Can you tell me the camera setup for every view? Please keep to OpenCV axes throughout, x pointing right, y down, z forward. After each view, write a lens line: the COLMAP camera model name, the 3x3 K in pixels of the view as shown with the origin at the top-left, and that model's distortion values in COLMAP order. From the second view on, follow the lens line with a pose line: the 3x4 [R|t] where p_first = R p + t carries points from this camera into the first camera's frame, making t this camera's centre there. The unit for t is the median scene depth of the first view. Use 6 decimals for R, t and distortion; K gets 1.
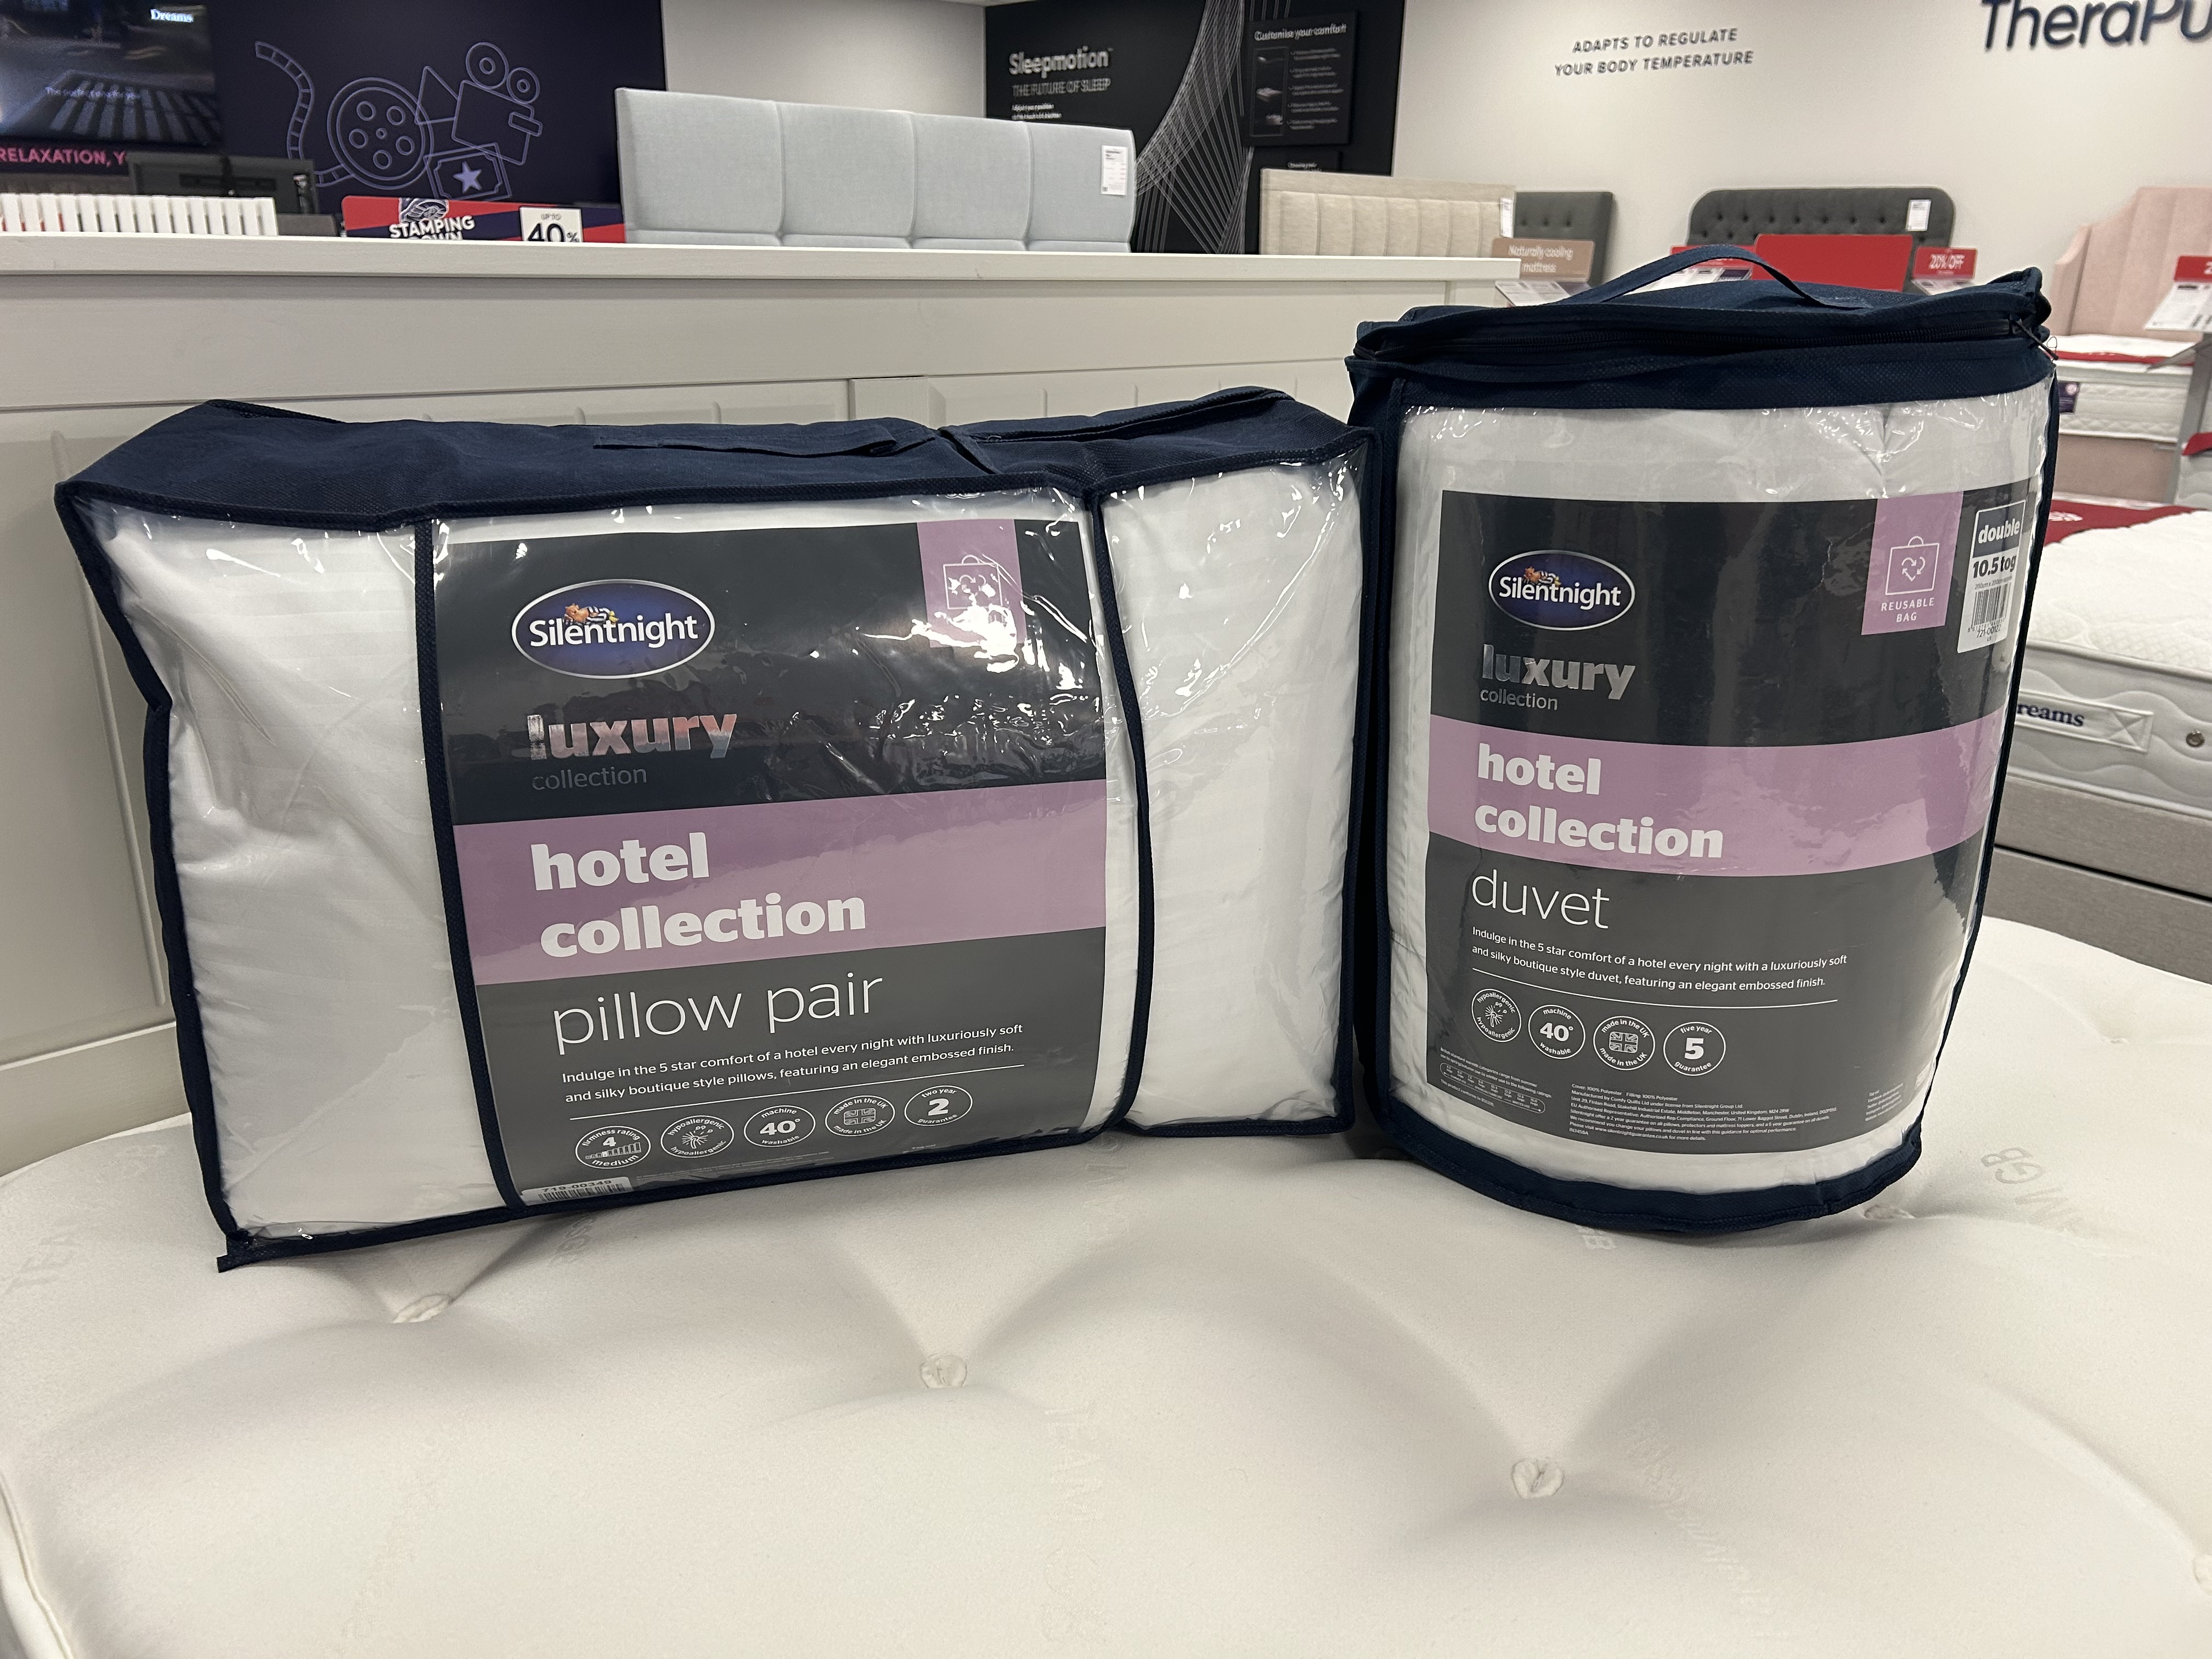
lens RADIAL K [[1664.2, 0, 1103.3], [0, 1664.2, 835.5], [0, 0, 1]] dist [0.059610, -0.064862]
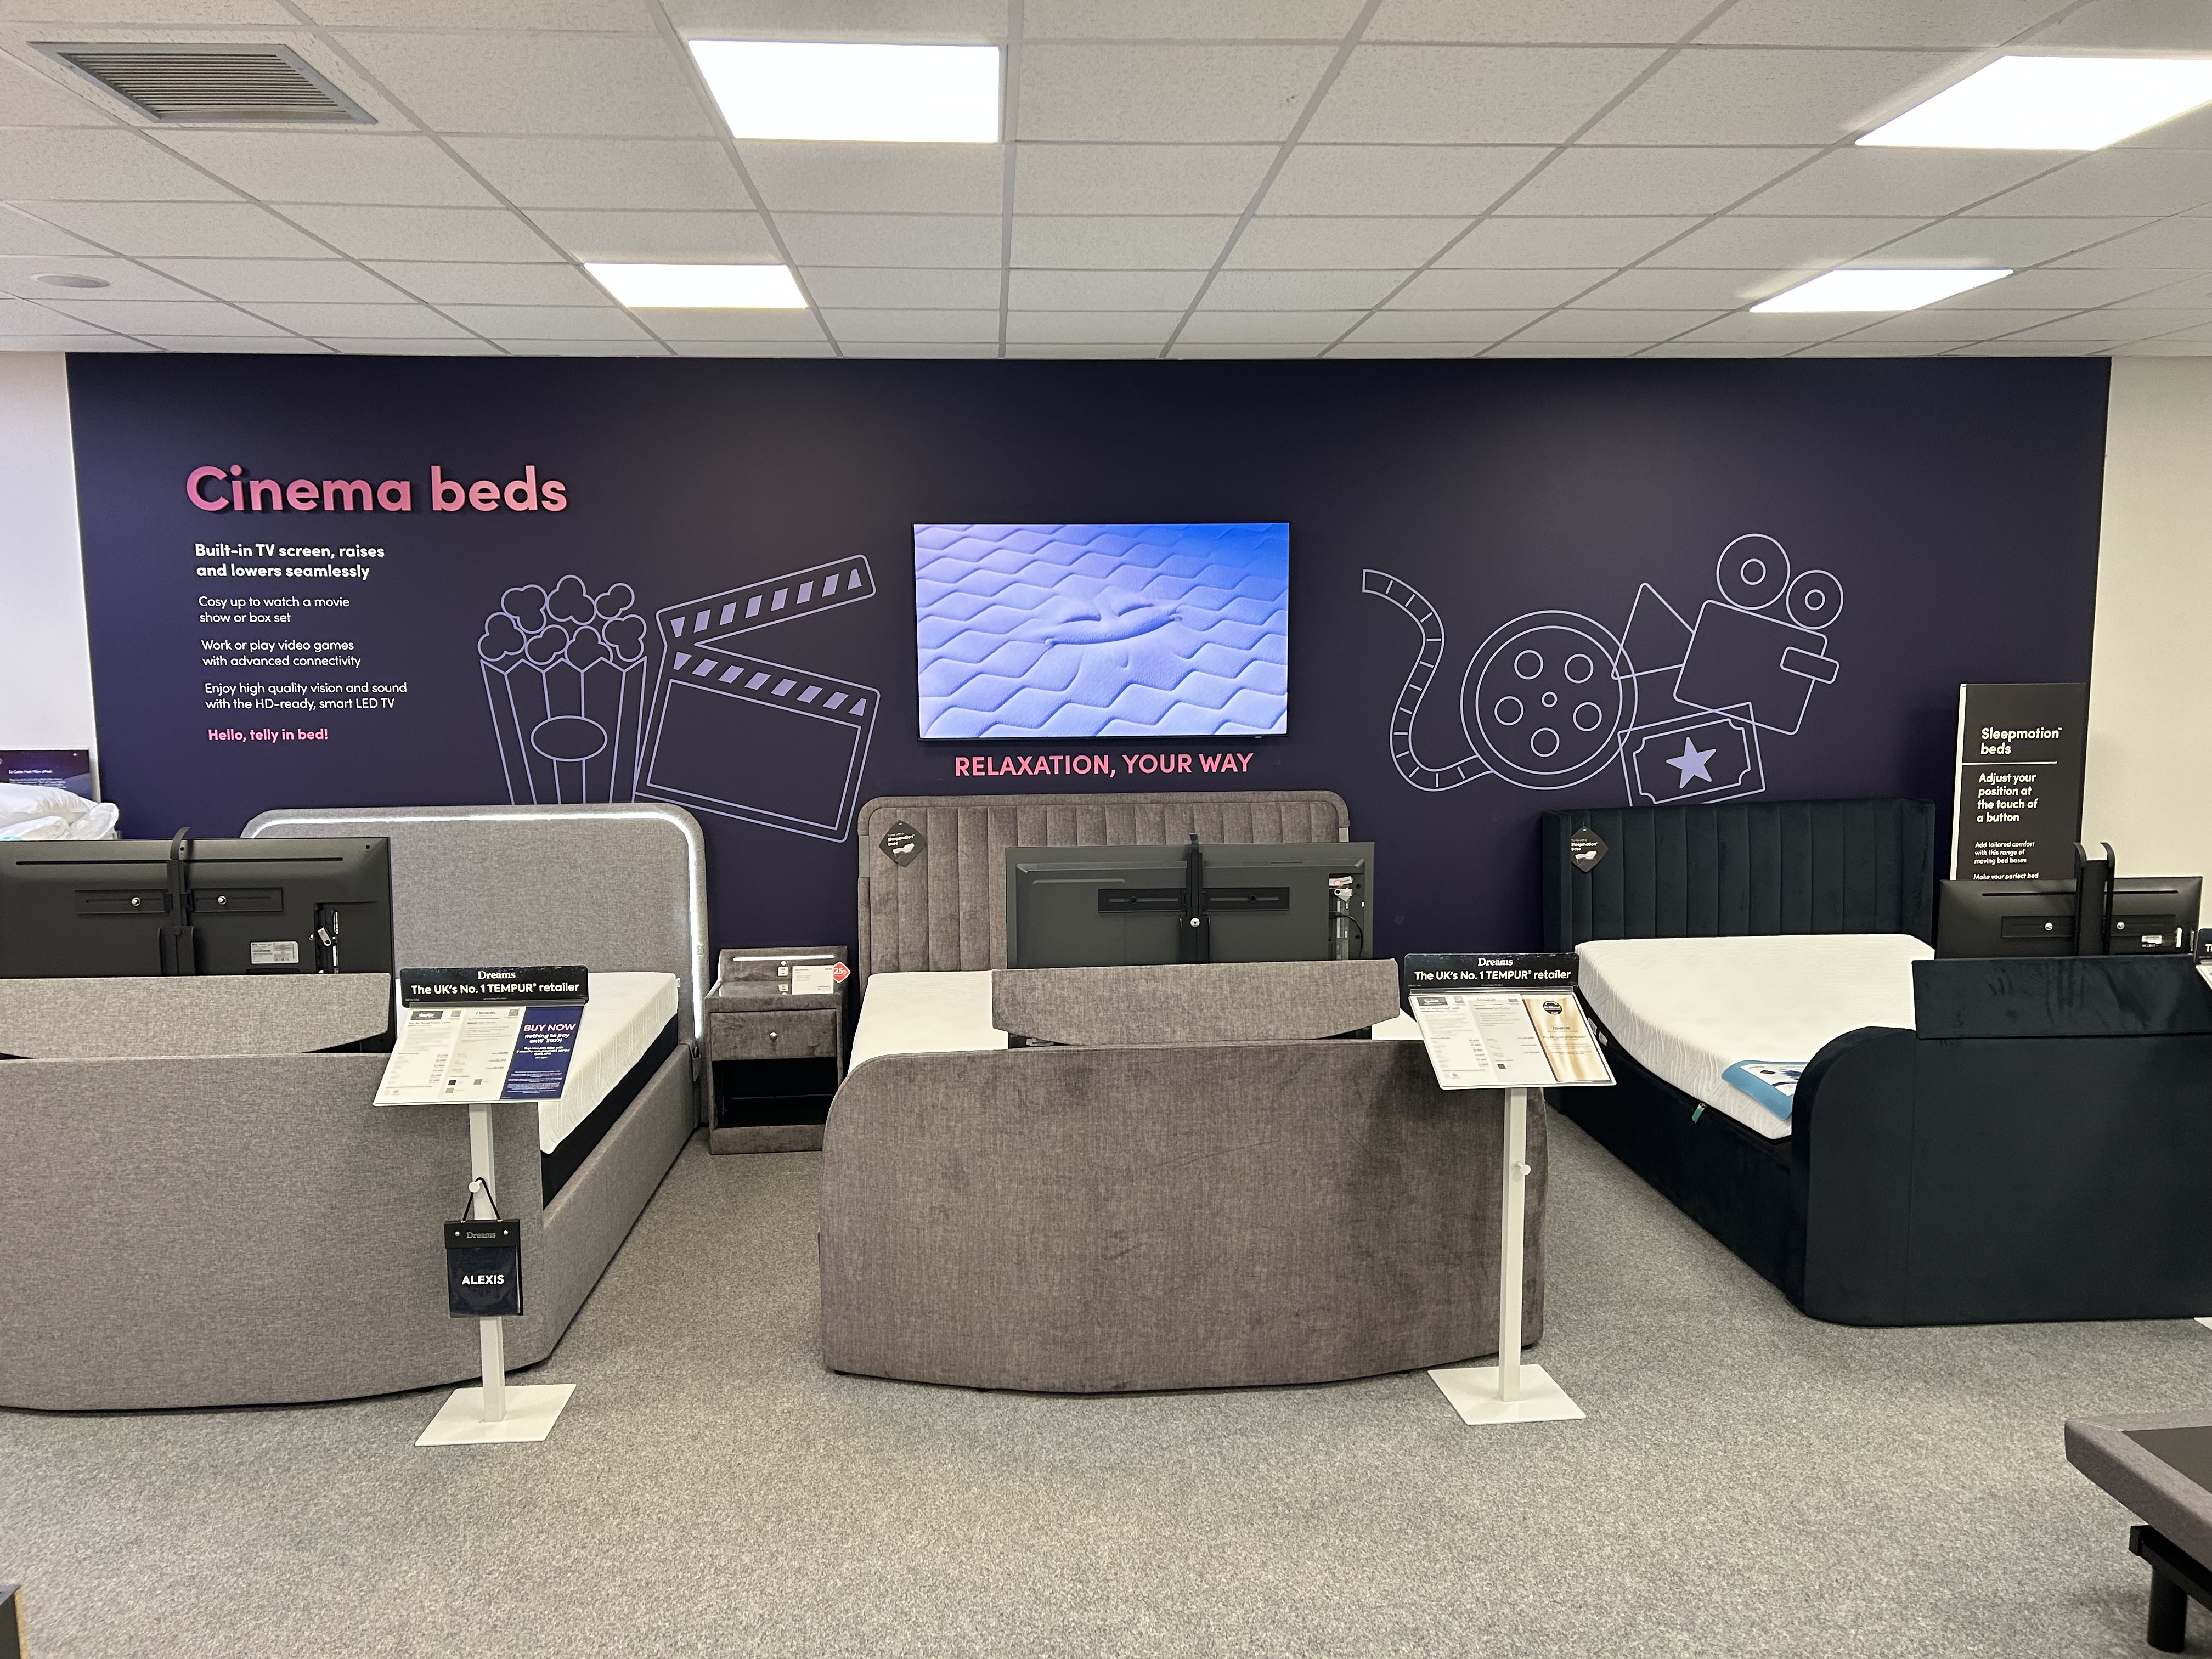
lens RADIAL K [[1664.2, 0, 1108.7], [0, 1664.2, 844.4], [0, 0, 1]] dist [0.059610, -0.064862]
pose [[0.794852, 0.044189, -0.605193, -0.274962], [-0.178882, 0.970088, -0.164108, -0.338450], [0.579838, 0.238699, 0.778980, 0.658822]]
